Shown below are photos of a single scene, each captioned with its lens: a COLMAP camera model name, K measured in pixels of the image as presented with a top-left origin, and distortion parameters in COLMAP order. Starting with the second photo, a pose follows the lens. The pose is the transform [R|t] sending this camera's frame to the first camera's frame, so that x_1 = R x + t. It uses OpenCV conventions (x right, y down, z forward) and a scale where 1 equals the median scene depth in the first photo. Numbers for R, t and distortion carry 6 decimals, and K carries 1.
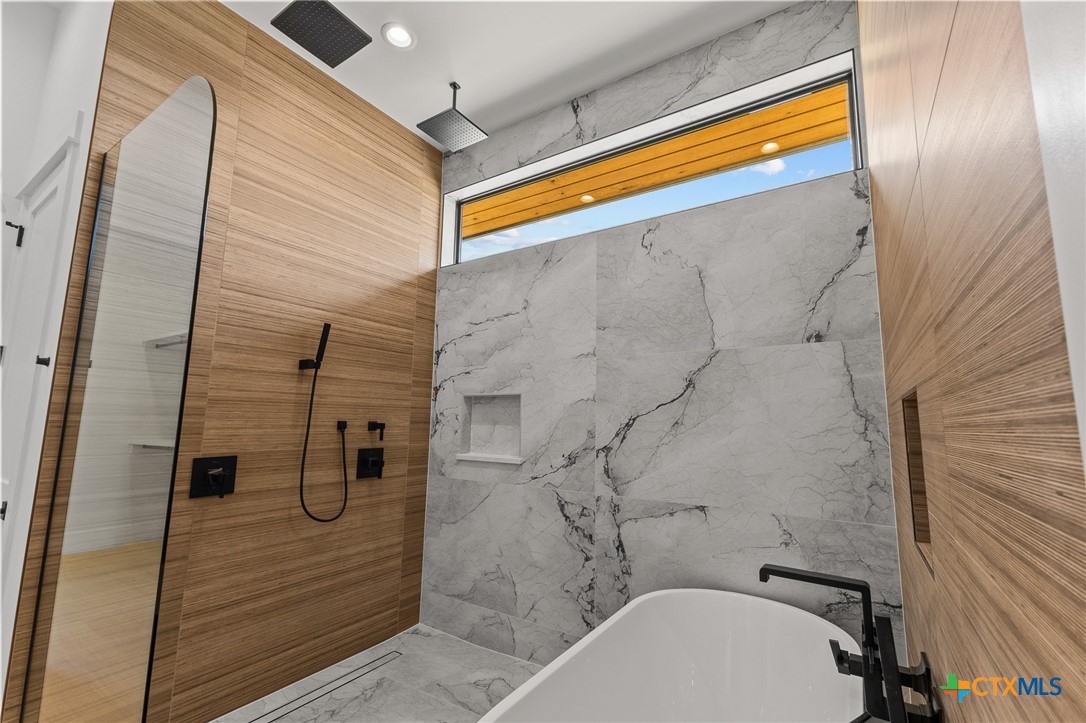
lens RADIAL K [[466.1, 0, 544.0], [0, 466.1, 362.1], [0, 0, 1]] dist [0.007682, -0.001286]
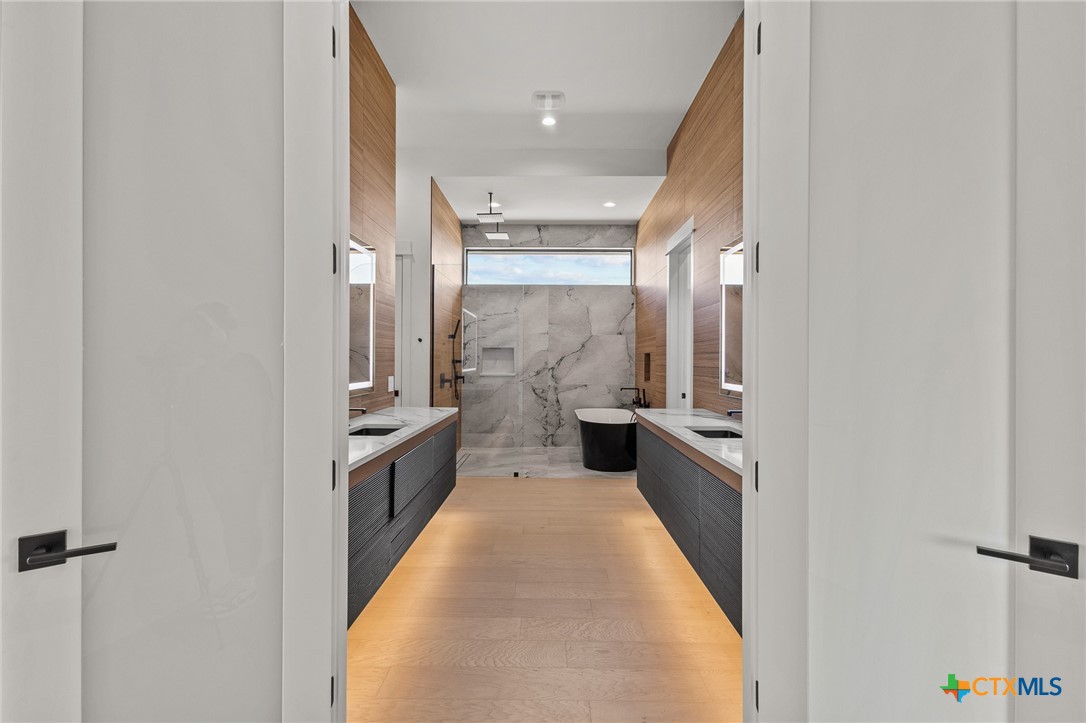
lens RADIAL K [[466.1, 0, 542.3], [0, 466.1, 360.5], [0, 0, 1]] dist [0.007682, -0.001286]
pose [[0.843791, -0.014104, 0.536486, -1.373939], [-0.059464, 0.991042, 0.119580, -0.183511], [-0.533367, -0.132802, 0.835394, -1.251244]]
